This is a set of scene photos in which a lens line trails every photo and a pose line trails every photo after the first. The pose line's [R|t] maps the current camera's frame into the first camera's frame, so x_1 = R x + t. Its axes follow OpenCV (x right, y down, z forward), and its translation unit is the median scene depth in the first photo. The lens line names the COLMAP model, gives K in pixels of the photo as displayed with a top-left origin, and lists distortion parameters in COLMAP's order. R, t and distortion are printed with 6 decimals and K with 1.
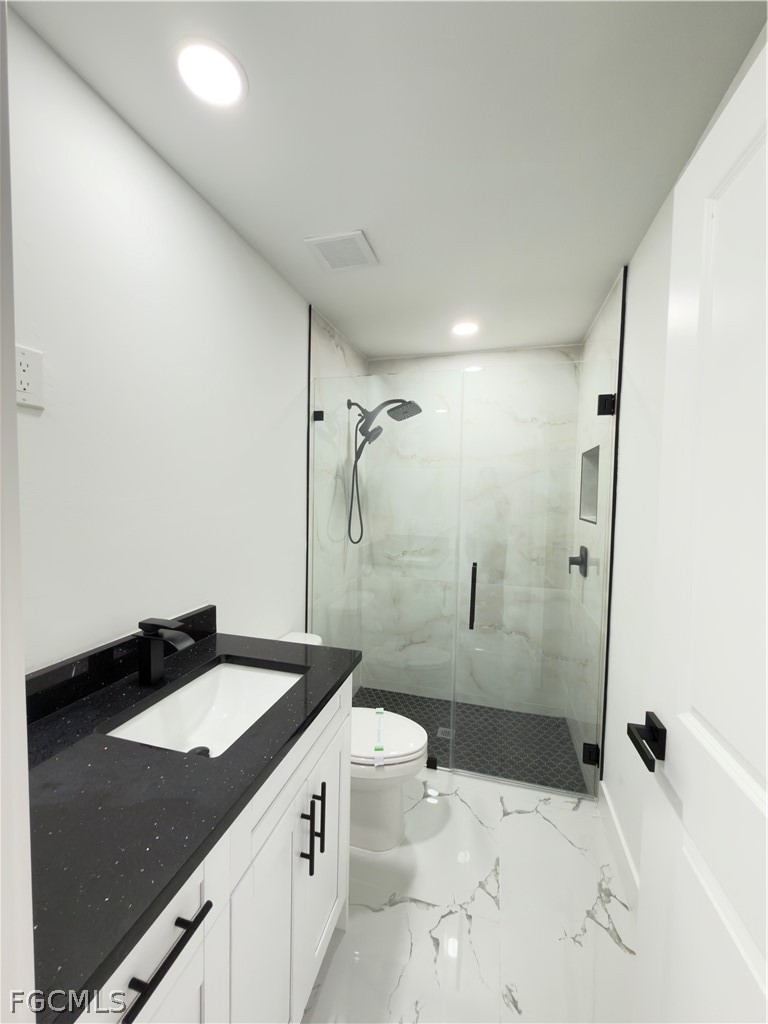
lens RADIAL K [[406.2, 0, 381.3], [0, 406.2, 513.0], [0, 0, 1]] dist [0.000743, 0.000564]
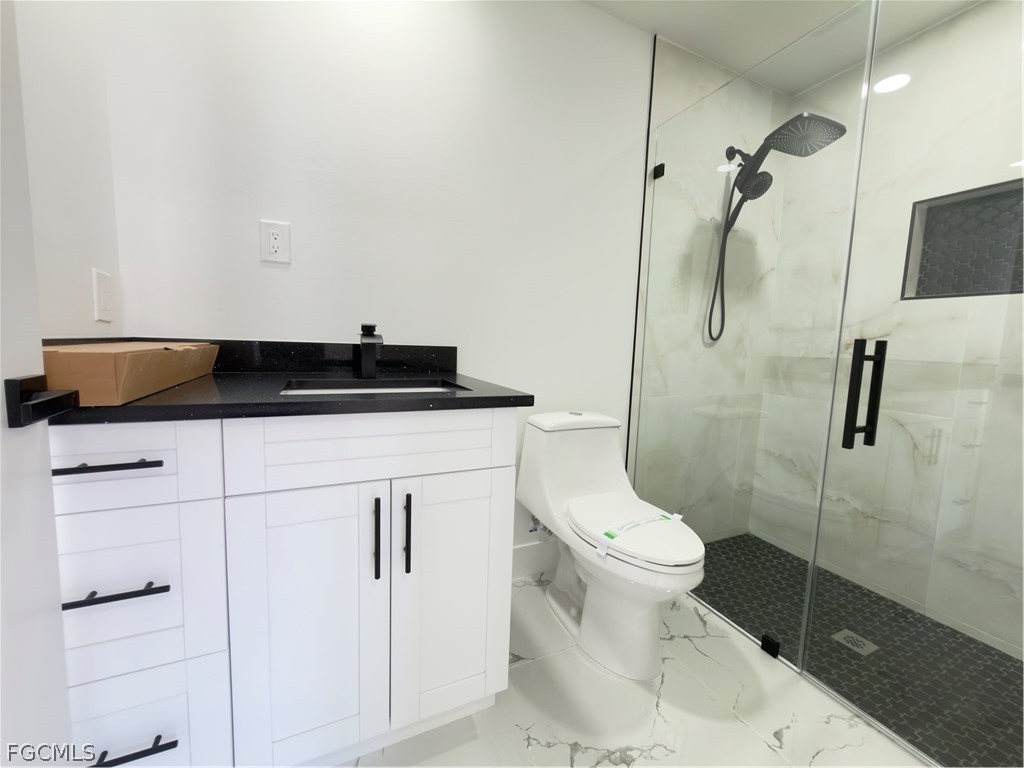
lens RADIAL K [[406.2, 0, 522.1], [0, 406.2, 385.2], [0, 0, 1]] dist [0.000743, 0.000564]
pose [[0.677381, 0.066542, -0.732617, 0.284691], [-0.047056, 0.997780, 0.047119, 0.164094], [0.734126, 0.002557, 0.679008, 0.238983]]
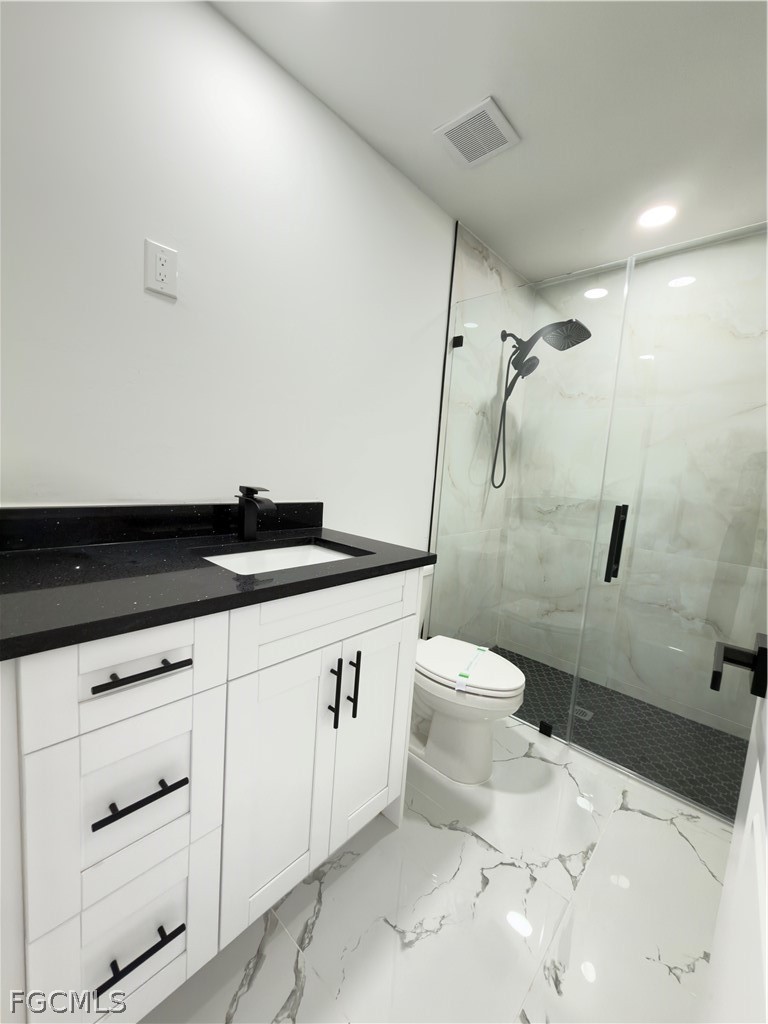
lens RADIAL K [[406.2, 0, 383.7], [0, 406.2, 512.9], [0, 0, 1]] dist [0.000743, 0.000564]
pose [[0.890314, 0.094038, -0.445530, 0.146483], [-0.075824, 0.995399, 0.058577, 0.113482], [0.448989, -0.018370, 0.893348, 0.057213]]
